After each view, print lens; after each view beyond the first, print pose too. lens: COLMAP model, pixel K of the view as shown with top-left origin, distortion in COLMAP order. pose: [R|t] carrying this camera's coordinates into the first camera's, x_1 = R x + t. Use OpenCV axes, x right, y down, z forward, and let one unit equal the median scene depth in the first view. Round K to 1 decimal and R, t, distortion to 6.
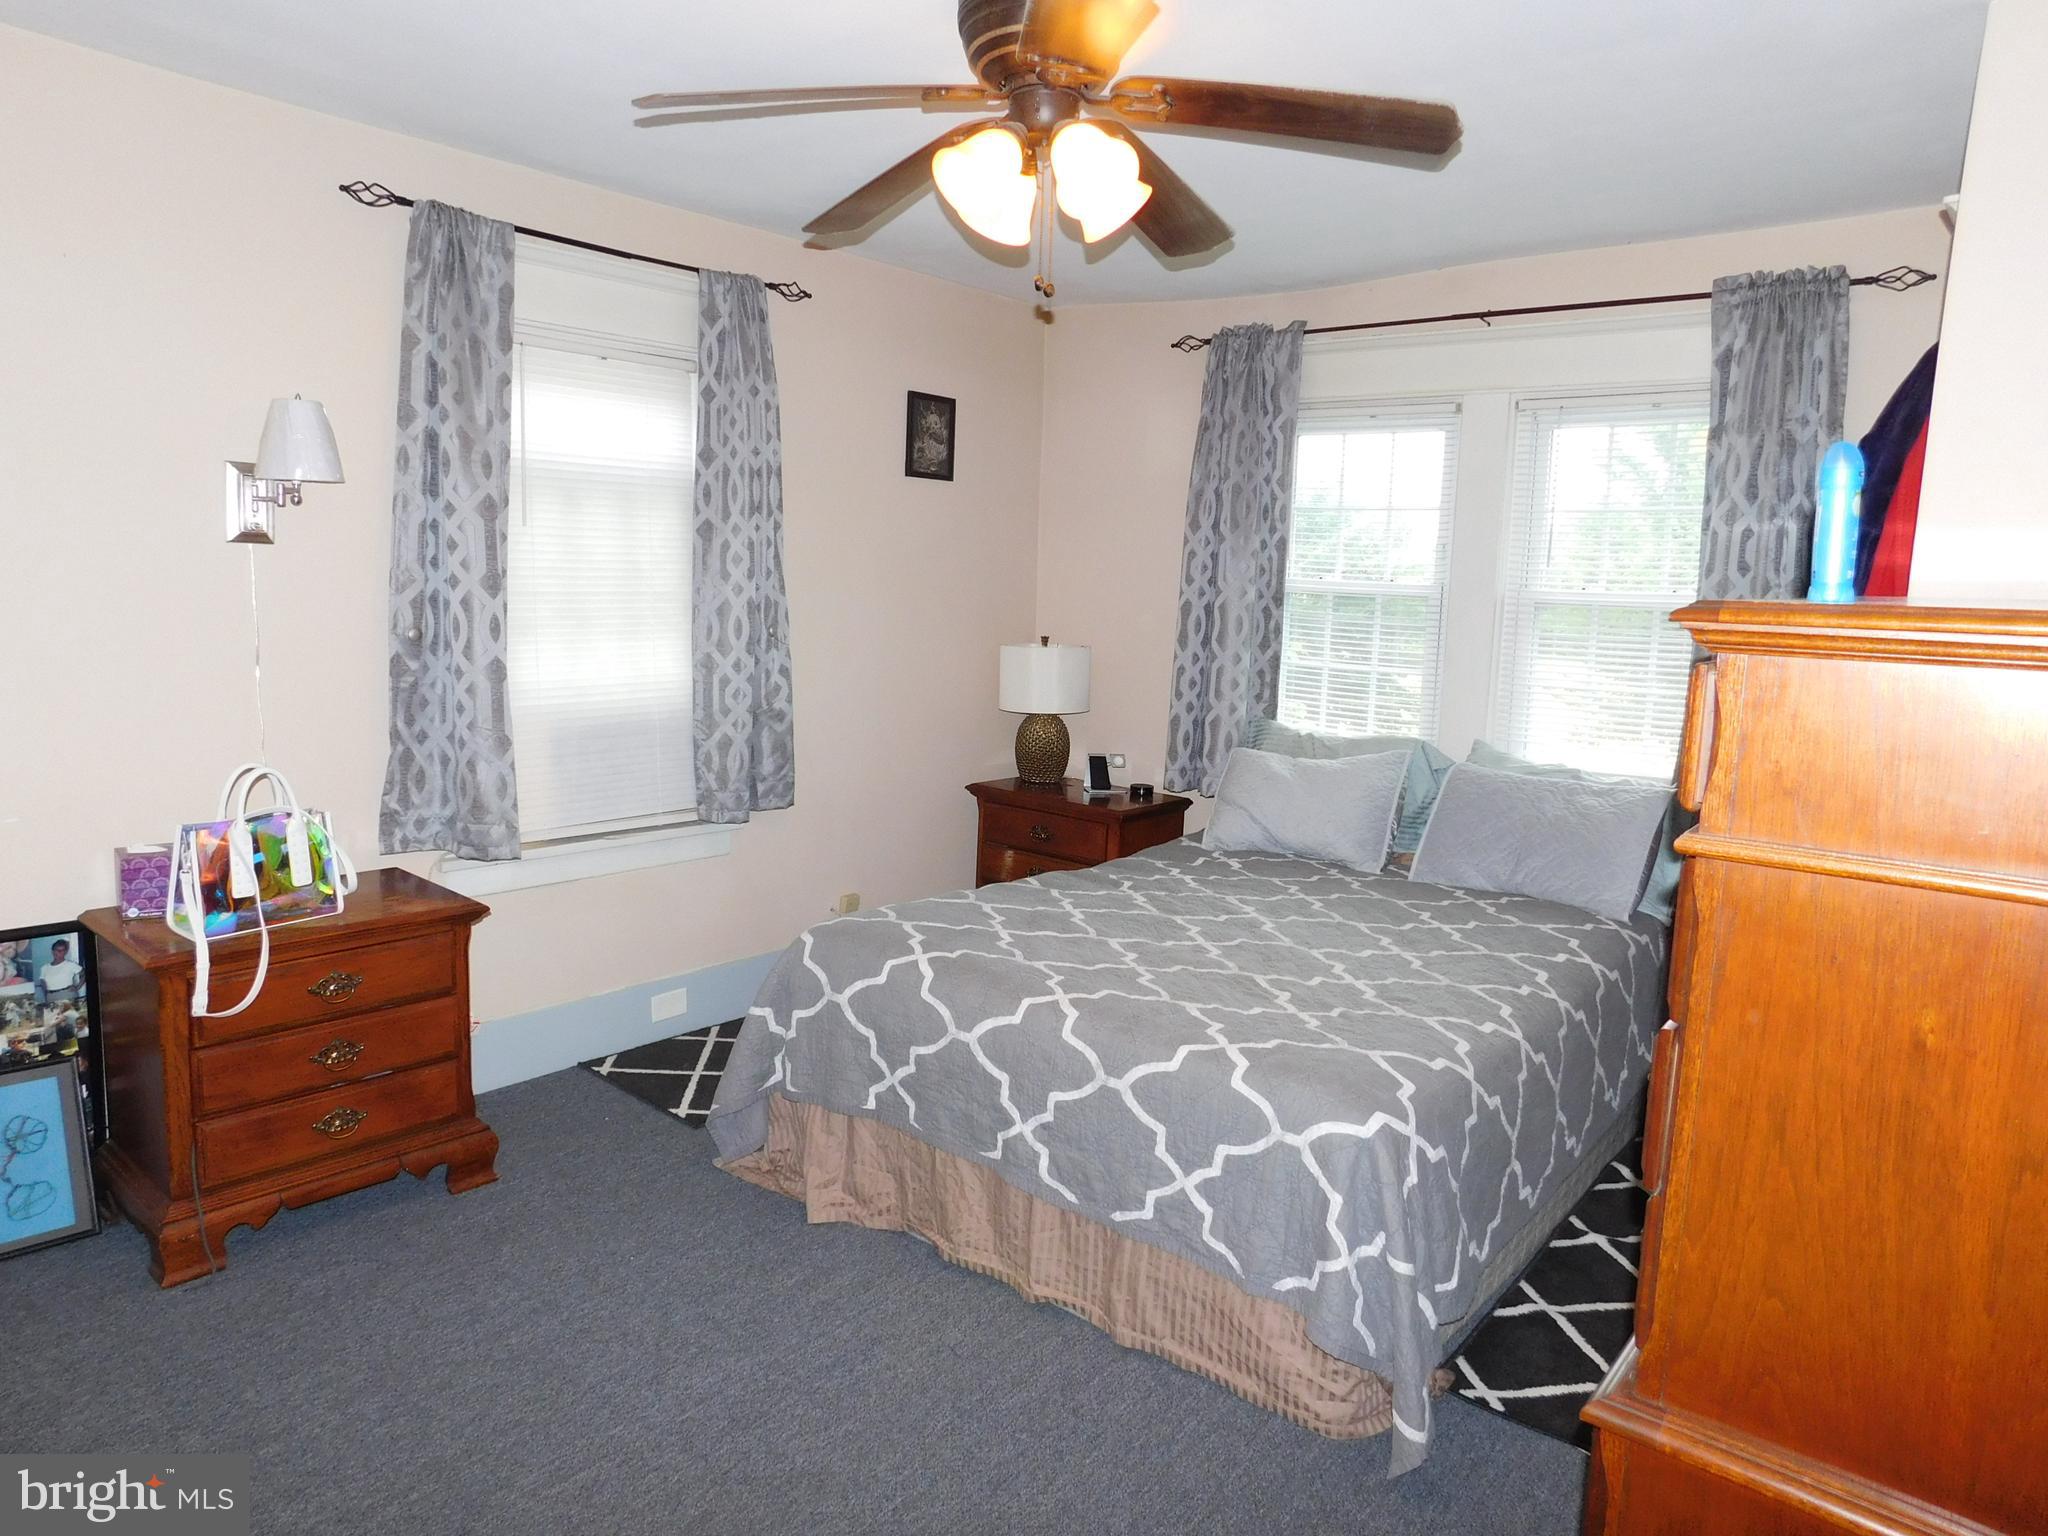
lens RADIAL K [[1343.5, 0, 1016.9], [0, 1343.5, 770.0], [0, 0, 1]] dist [-0.045961, 0.027766]
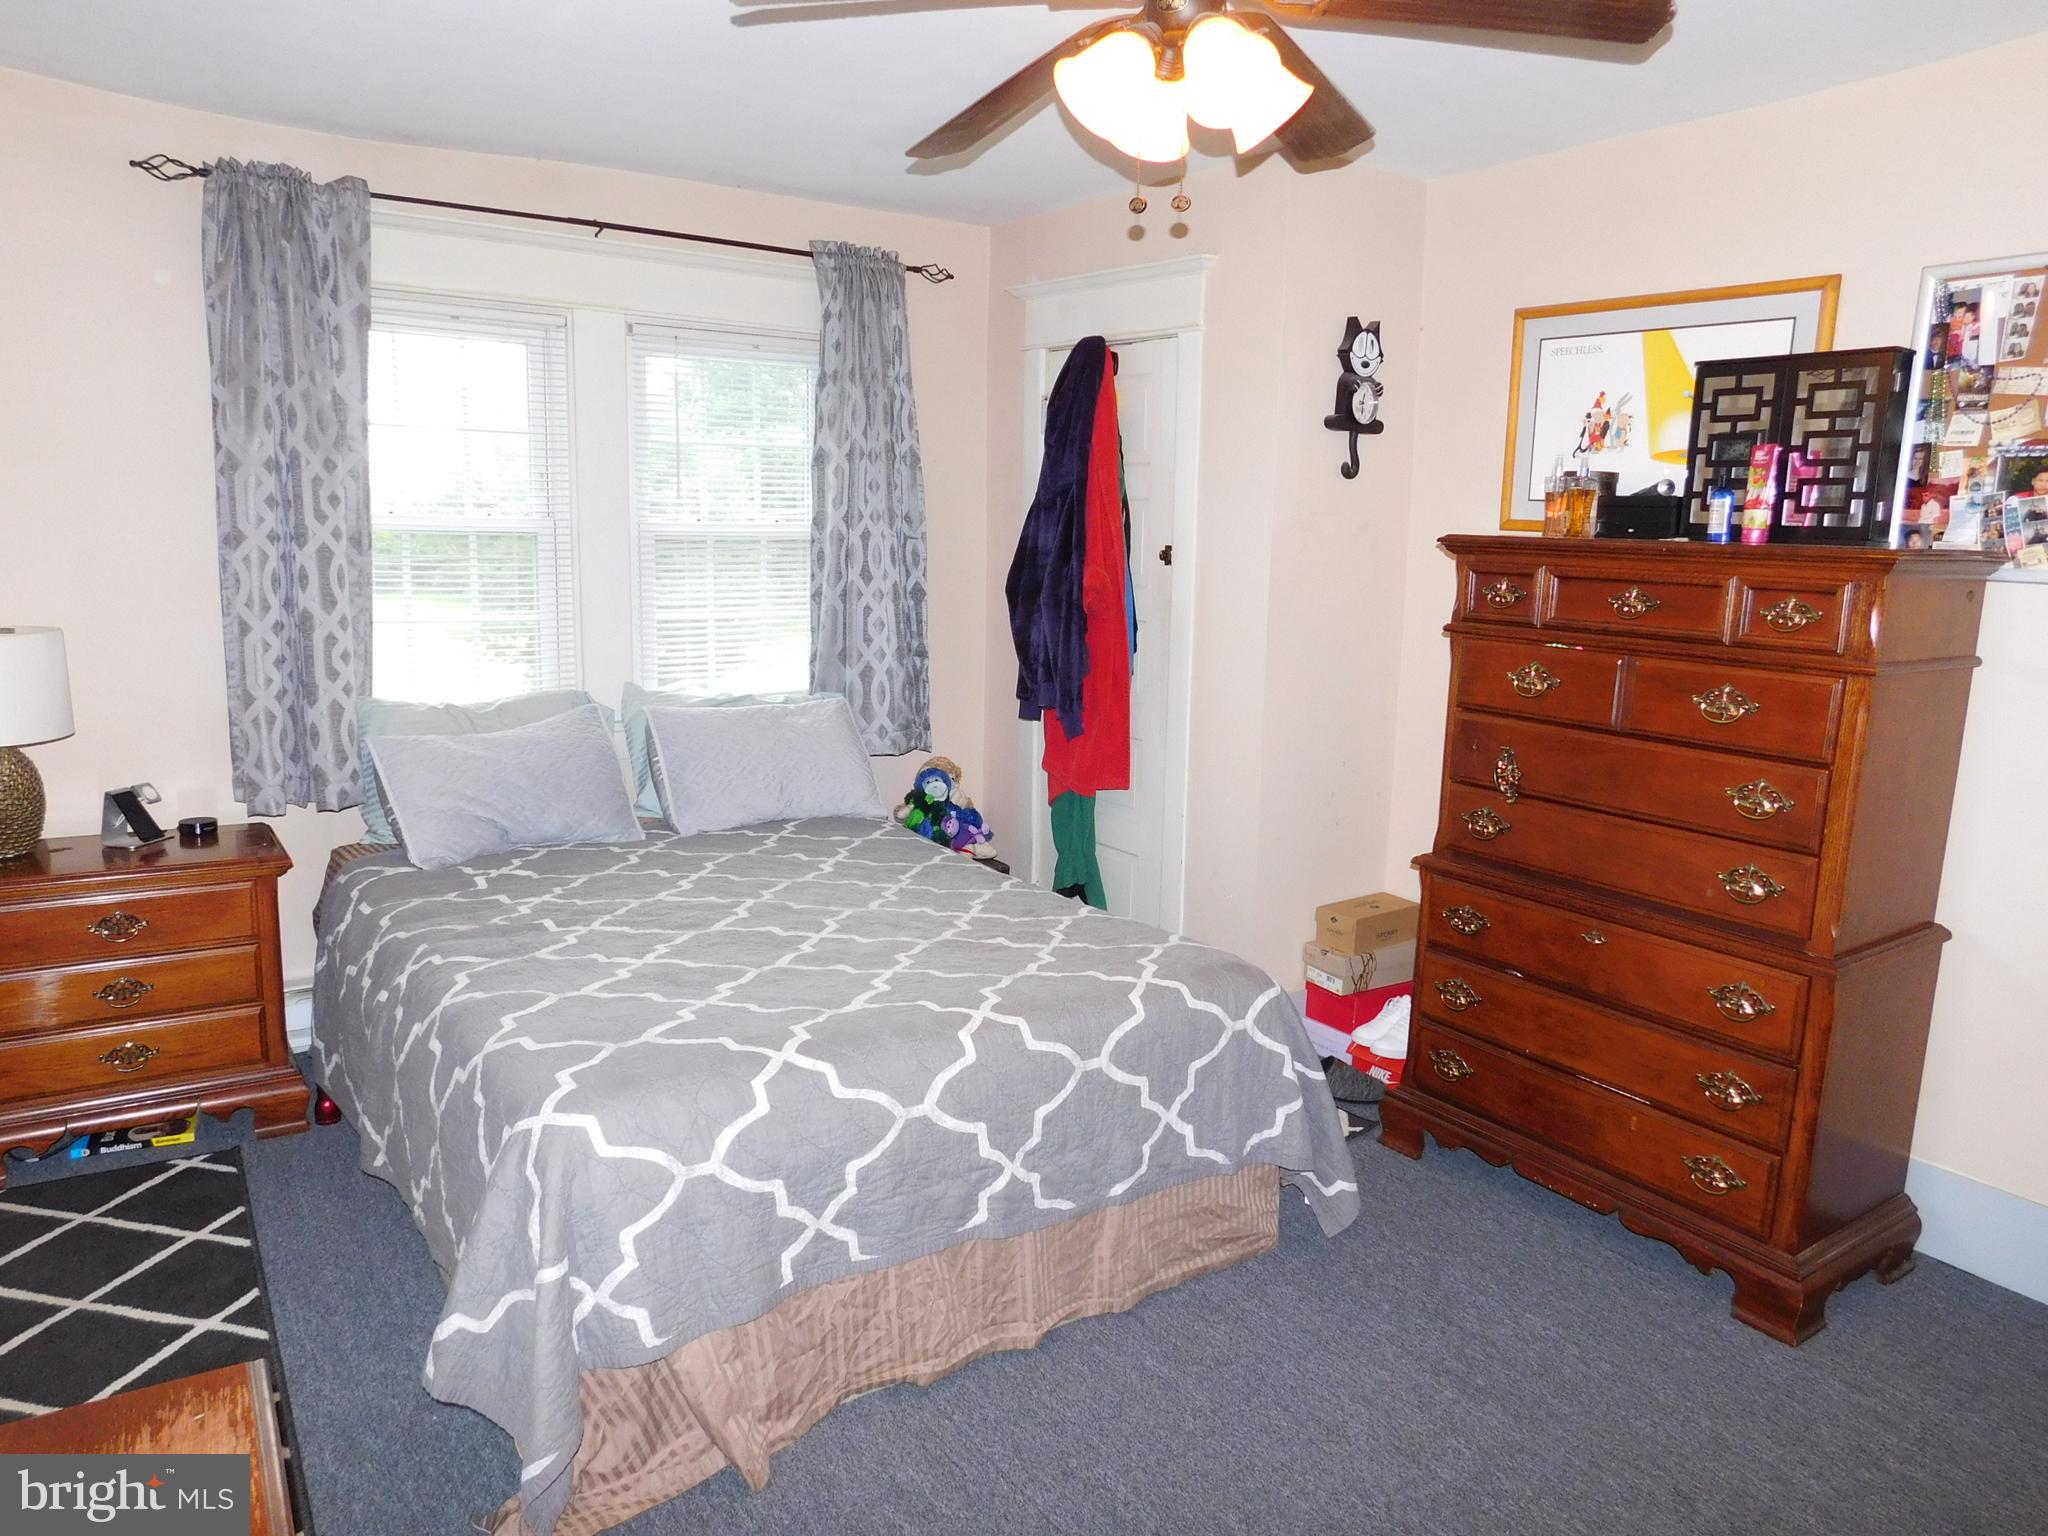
lens RADIAL K [[1343.5, 0, 1016.3], [0, 1343.5, 762.1], [0, 0, 1]] dist [-0.045961, 0.027766]
pose [[0.279040, -0.188830, 0.941531, -0.641837], [0.128834, 0.978973, 0.158157, -0.107830], [-0.951598, 0.077169, 0.297500, 0.602870]]
